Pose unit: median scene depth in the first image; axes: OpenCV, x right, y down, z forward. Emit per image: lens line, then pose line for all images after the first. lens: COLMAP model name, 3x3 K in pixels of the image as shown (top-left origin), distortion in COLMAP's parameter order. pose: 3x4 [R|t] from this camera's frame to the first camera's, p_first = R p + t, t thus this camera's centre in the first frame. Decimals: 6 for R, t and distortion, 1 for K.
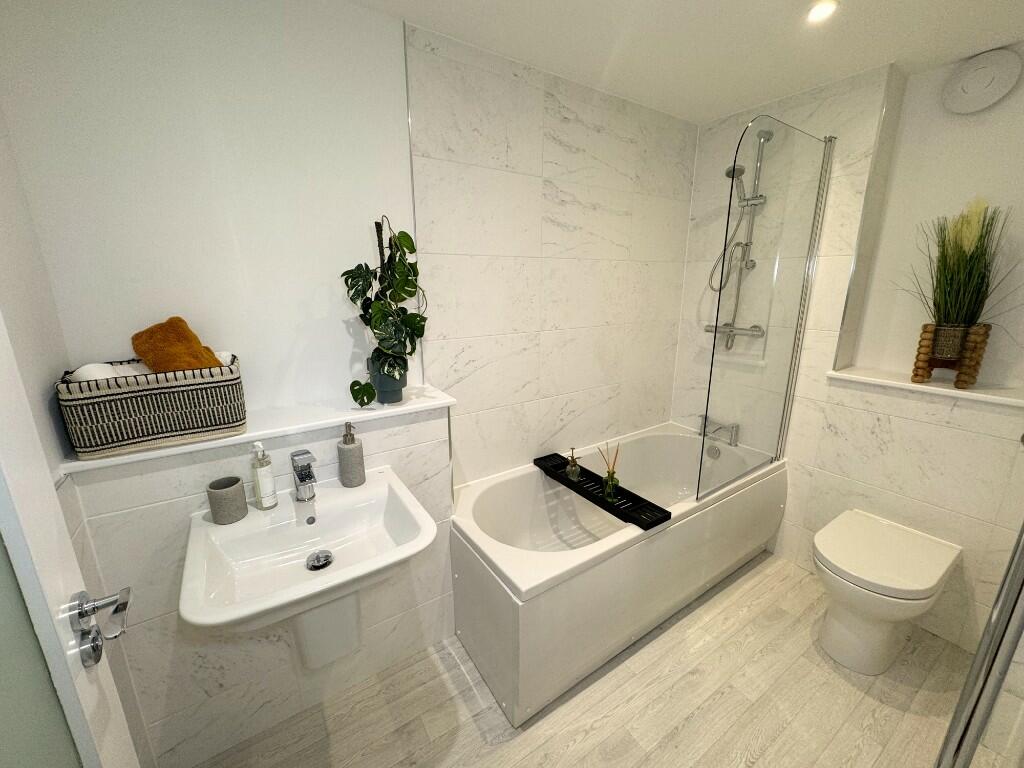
lens RADIAL K [[408.4, 0, 513.4], [0, 408.4, 387.3], [0, 0, 1]] dist [-0.000277, -0.000396]
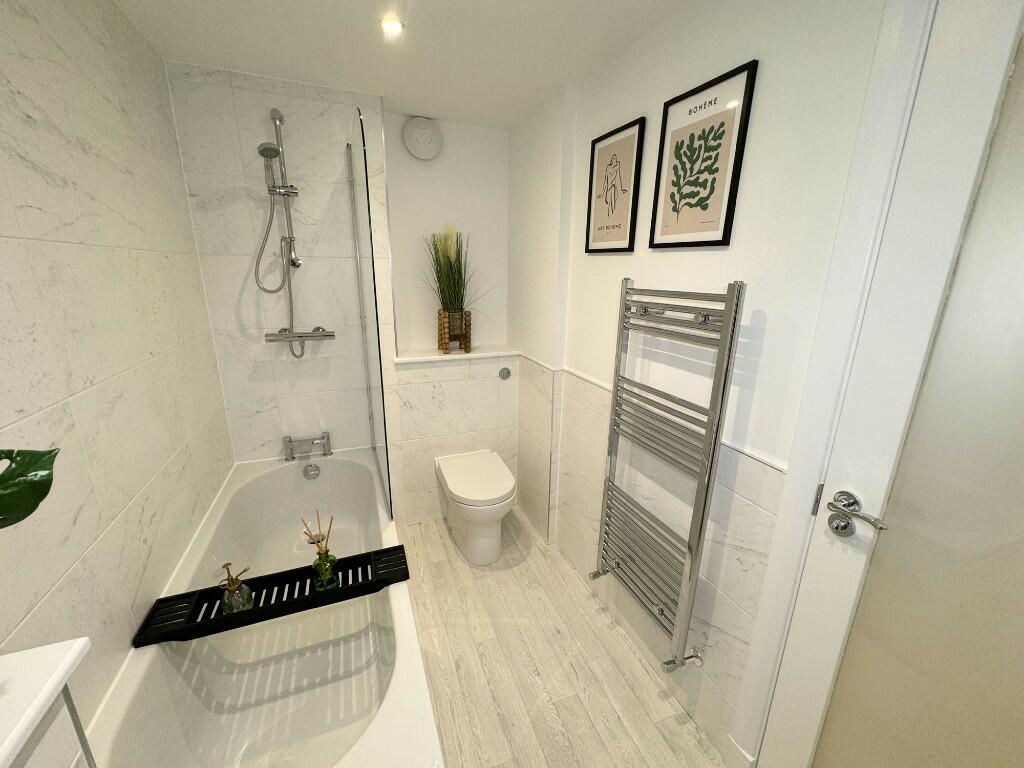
lens RADIAL K [[408.4, 0, 509.7], [0, 408.4, 385.5], [0, 0, 1]] dist [-0.000277, -0.000396]
pose [[0.215315, -0.257566, 0.941966, -0.268131], [0.233727, 0.950147, 0.206378, -0.130814], [-0.948162, 0.175727, 0.264781, 0.401880]]
